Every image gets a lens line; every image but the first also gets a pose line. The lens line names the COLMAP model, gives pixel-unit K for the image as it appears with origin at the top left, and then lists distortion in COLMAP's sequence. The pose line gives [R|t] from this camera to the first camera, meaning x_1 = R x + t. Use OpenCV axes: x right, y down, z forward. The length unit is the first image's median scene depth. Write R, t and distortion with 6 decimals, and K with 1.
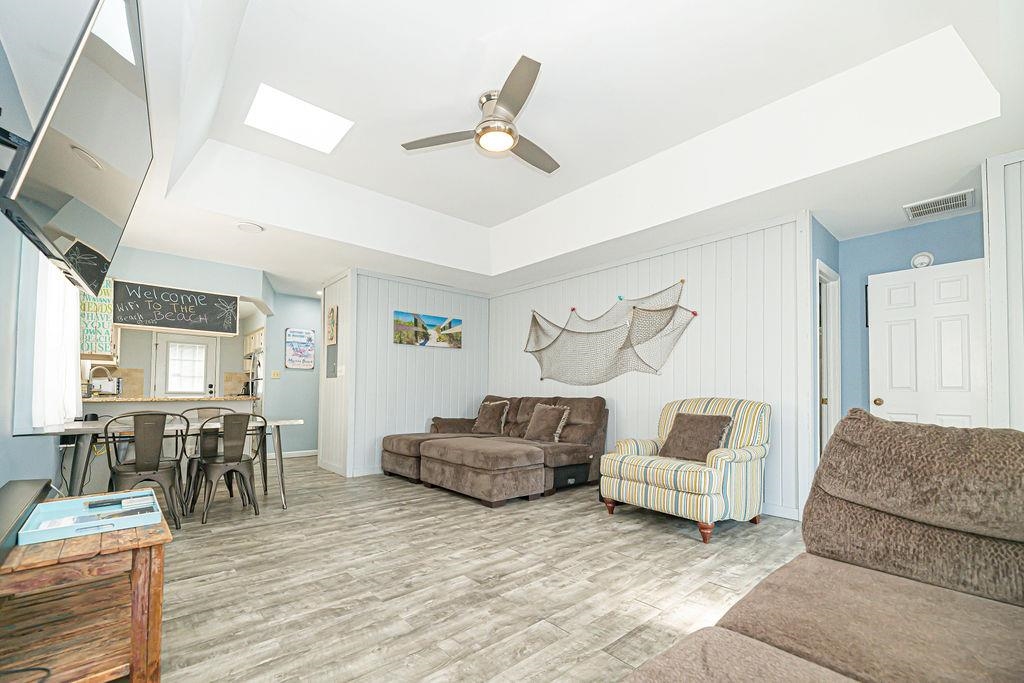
lens RADIAL K [[430.9, 0, 506.2], [0, 430.9, 379.2], [0, 0, 1]] dist [-0.001971, -0.000049]
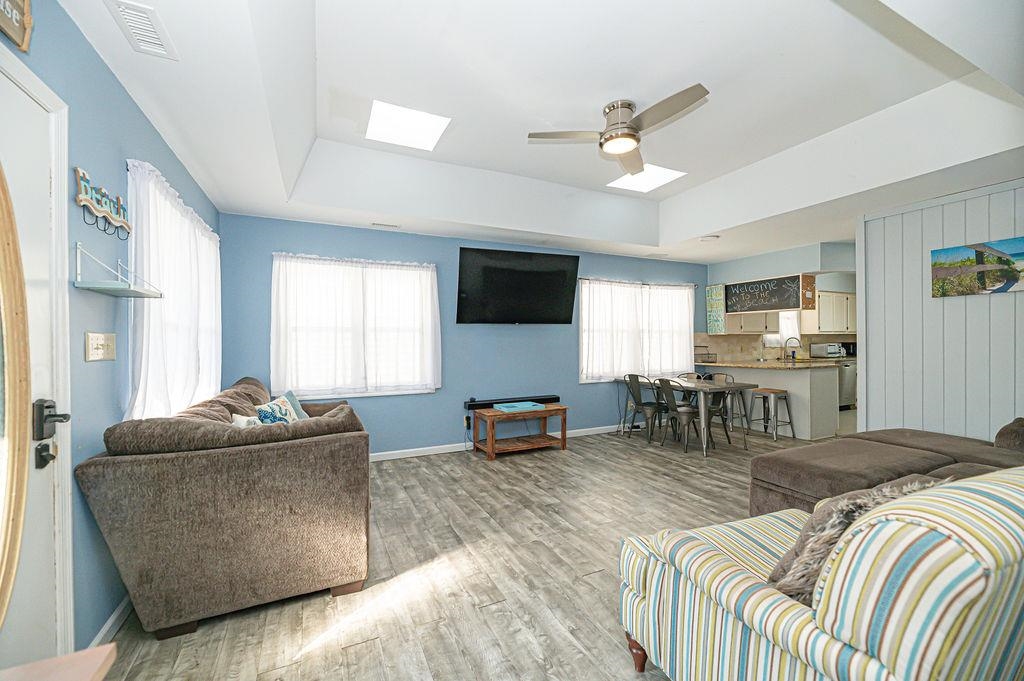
lens RADIAL K [[410.1, 0, 510.1], [0, 410.1, 335.1], [0, 0, 1]] dist [-0.001784, 0.000016]
pose [[-0.270622, -0.020586, -0.962466, 0.832921], [0.038525, 0.998739, -0.032194, -0.044222], [0.961915, -0.045791, -0.269488, 0.796697]]
